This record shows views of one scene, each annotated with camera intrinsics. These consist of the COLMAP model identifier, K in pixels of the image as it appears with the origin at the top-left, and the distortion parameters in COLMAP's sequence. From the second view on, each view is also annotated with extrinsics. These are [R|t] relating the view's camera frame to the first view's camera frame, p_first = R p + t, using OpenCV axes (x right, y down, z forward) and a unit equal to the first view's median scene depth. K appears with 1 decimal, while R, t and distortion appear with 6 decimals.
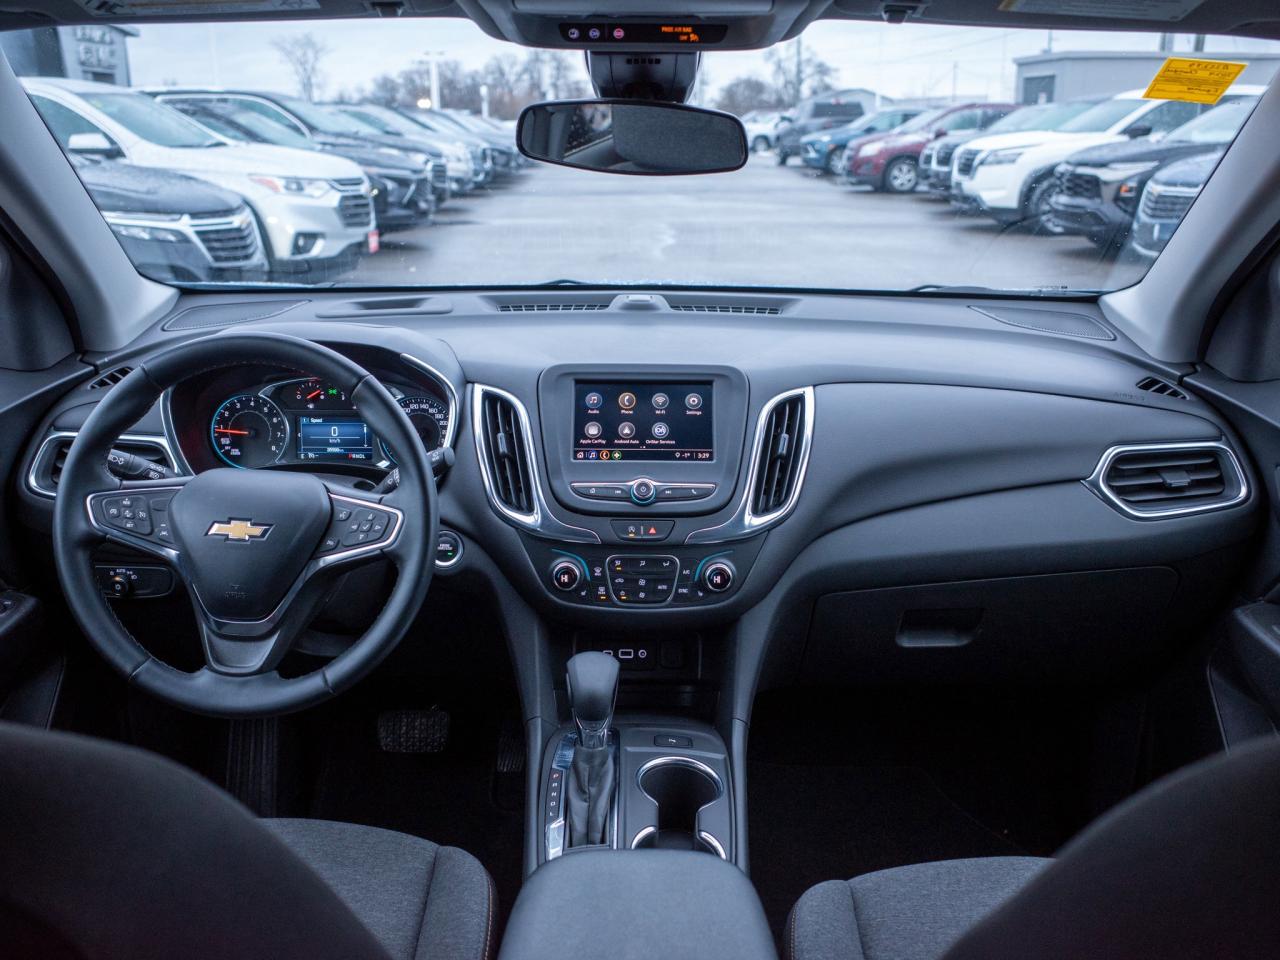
lens RADIAL K [[1210.8, 0, 637.0], [0, 1210.8, 489.2], [0, 0, 1]] dist [-0.042561, 0.000000]
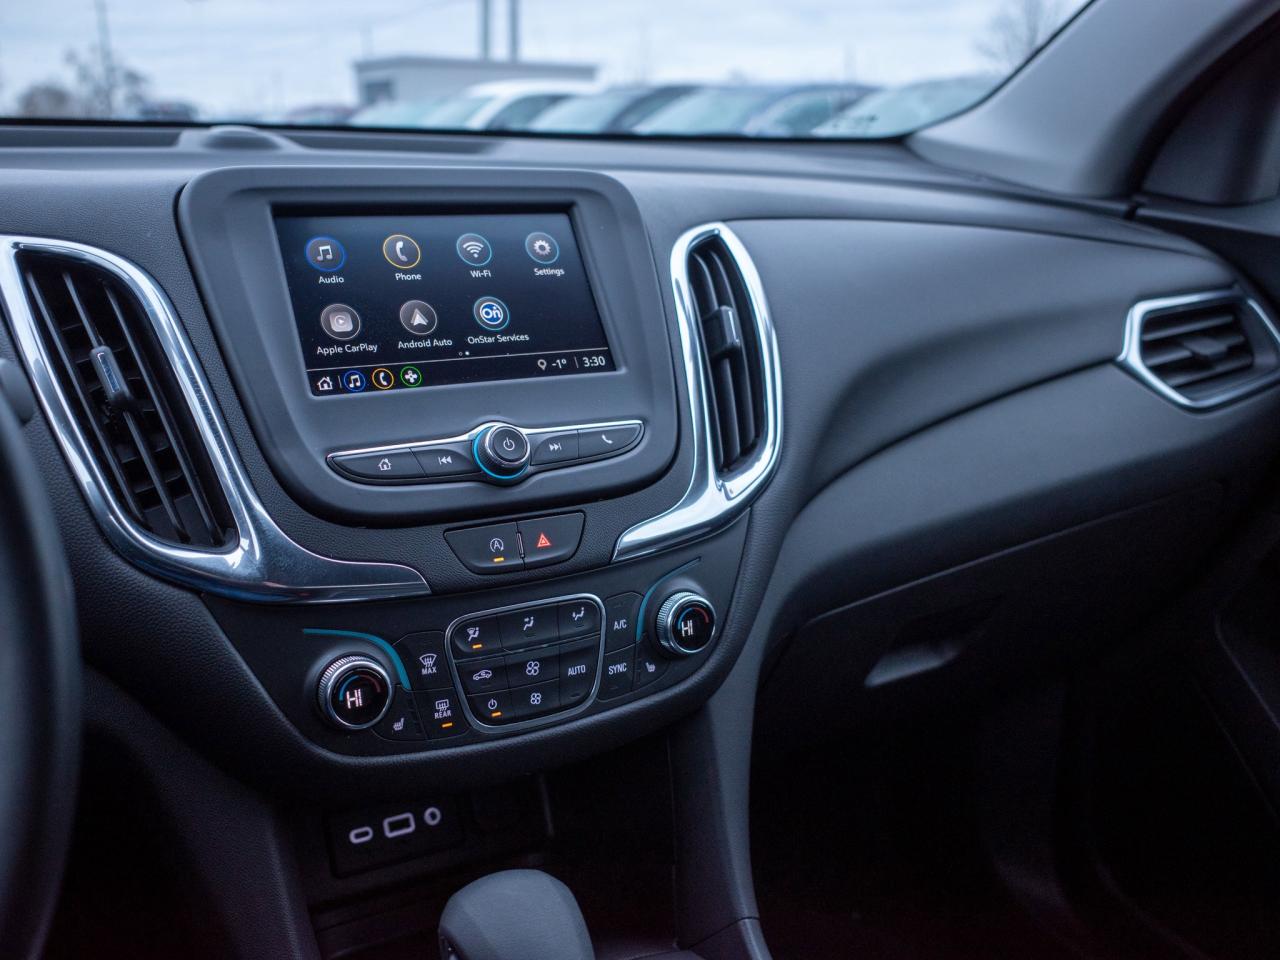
lens RADIAL K [[1210.8, 0, 633.0], [0, 1210.8, 473.1], [0, 0, 1]] dist [-0.042561, 0.000000]
pose [[0.862022, -0.122967, 0.491729, -0.156288], [0.137029, 0.990539, 0.007488, 0.011708], [-0.487998, 0.060926, 0.870716, 0.596249]]
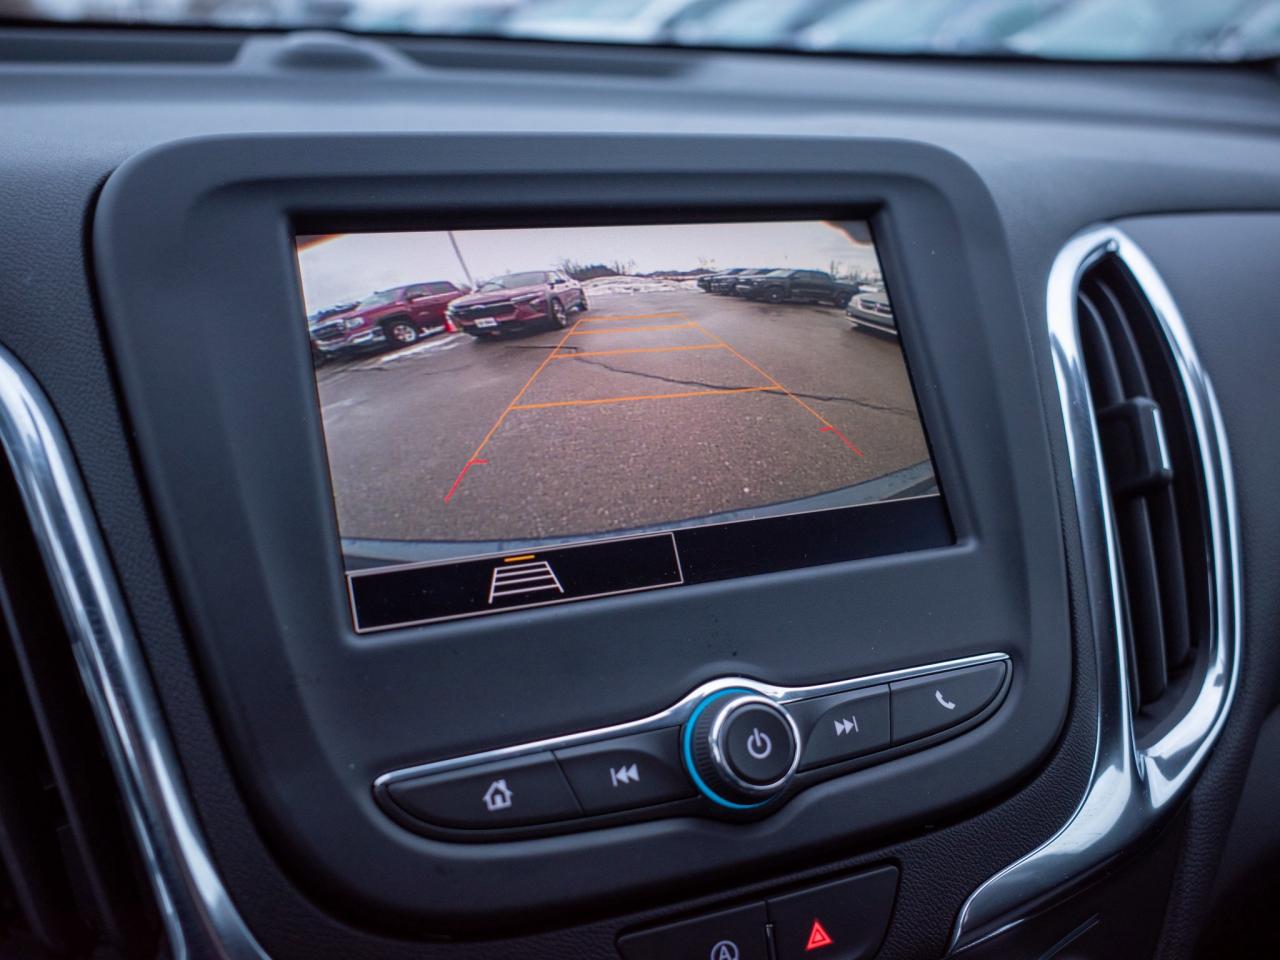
lens RADIAL K [[1210.8, 0, 644.9], [0, 1210.8, 484.2], [0, 0, 1]] dist [-0.042561, 0.000000]
pose [[0.916479, -0.116779, 0.382659, -0.078628], [0.095011, 0.992619, 0.075370, -0.056167], [-0.388637, -0.032718, 0.920810, 0.796125]]
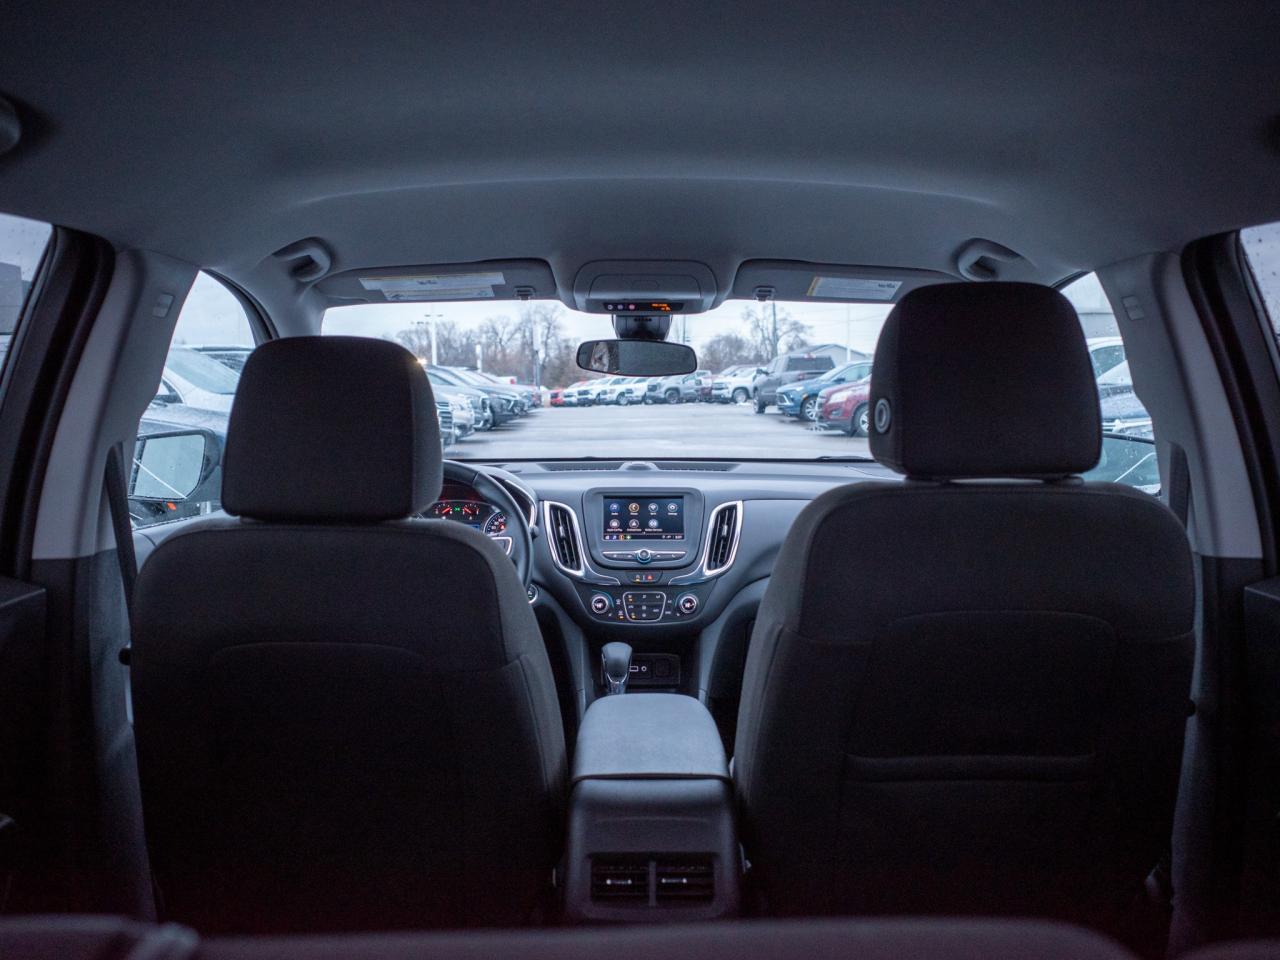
lens RADIAL K [[1248.3, 0, 643.7], [0, 1248.3, 477.1], [0, 0, 1]] dist [-0.027966, 0.000000]
pose [[0.999818, -0.008544, 0.017074, -0.024317], [0.012025, 0.976419, -0.215547, 0.268839], [-0.014830, 0.215713, 0.976344, -0.750513]]
